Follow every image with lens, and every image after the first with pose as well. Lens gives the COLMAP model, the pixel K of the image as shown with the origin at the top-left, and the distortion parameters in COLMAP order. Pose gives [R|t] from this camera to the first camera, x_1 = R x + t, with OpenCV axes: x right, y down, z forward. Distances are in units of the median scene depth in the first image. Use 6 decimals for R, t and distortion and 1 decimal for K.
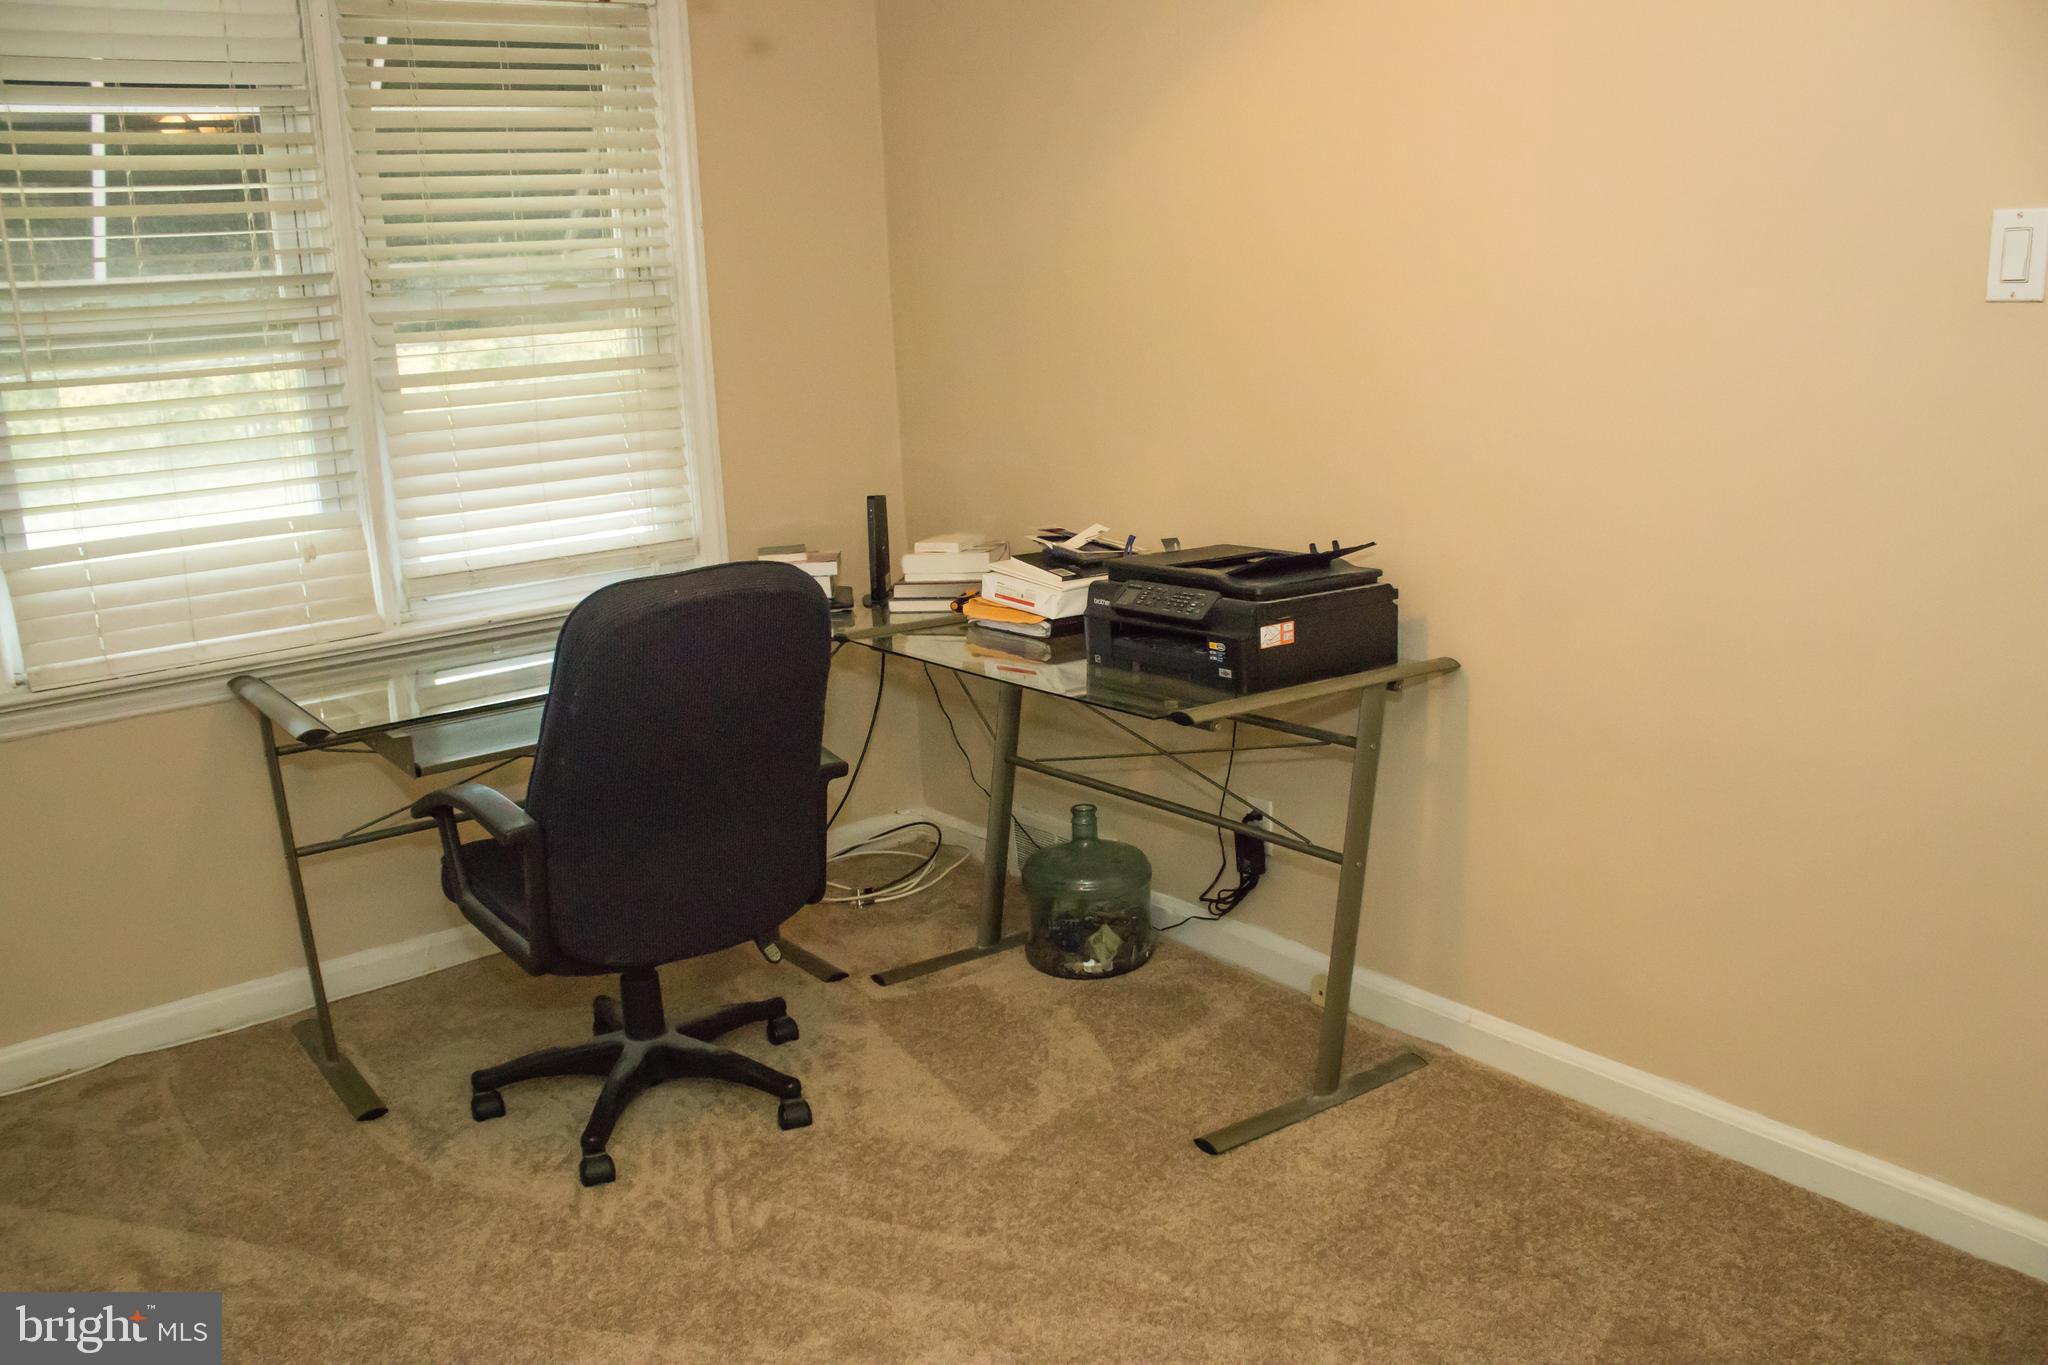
lens RADIAL K [[1701.1, 0, 1008.0], [0, 1701.1, 688.8], [0, 0, 1]] dist [-0.168859, 0.156568]
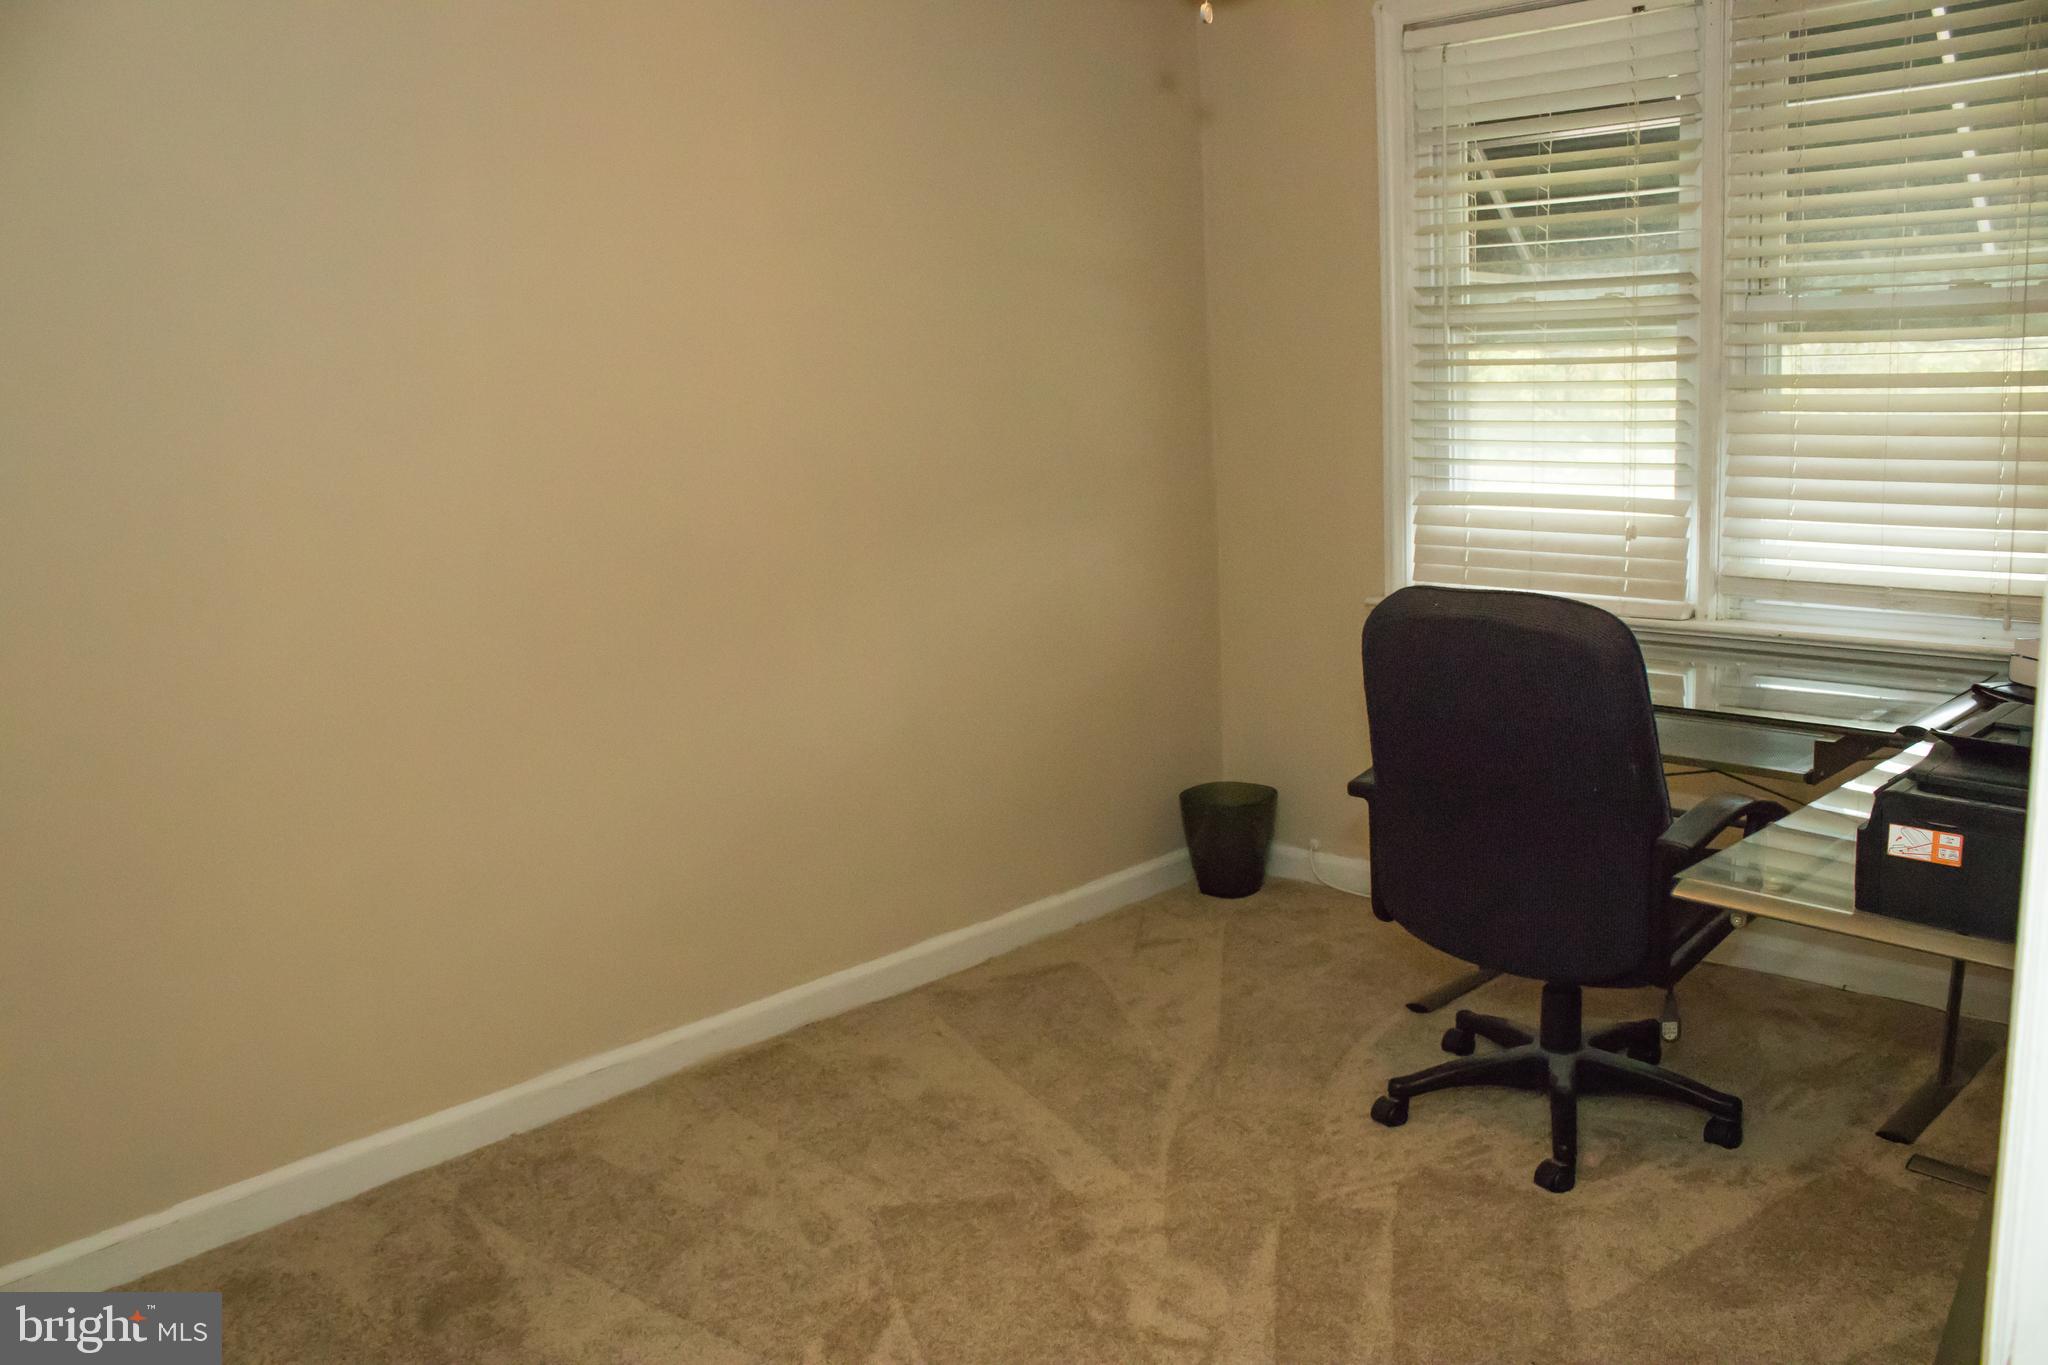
lens RADIAL K [[1701.1, 0, 1007.6], [0, 1701.1, 685.1], [0, 0, 1]] dist [-0.168859, 0.156568]
pose [[0.146326, 0.227906, -0.962625, 0.577342], [-0.188742, 0.961655, 0.198987, -0.123722], [0.971064, 0.152571, 0.183730, 0.416874]]
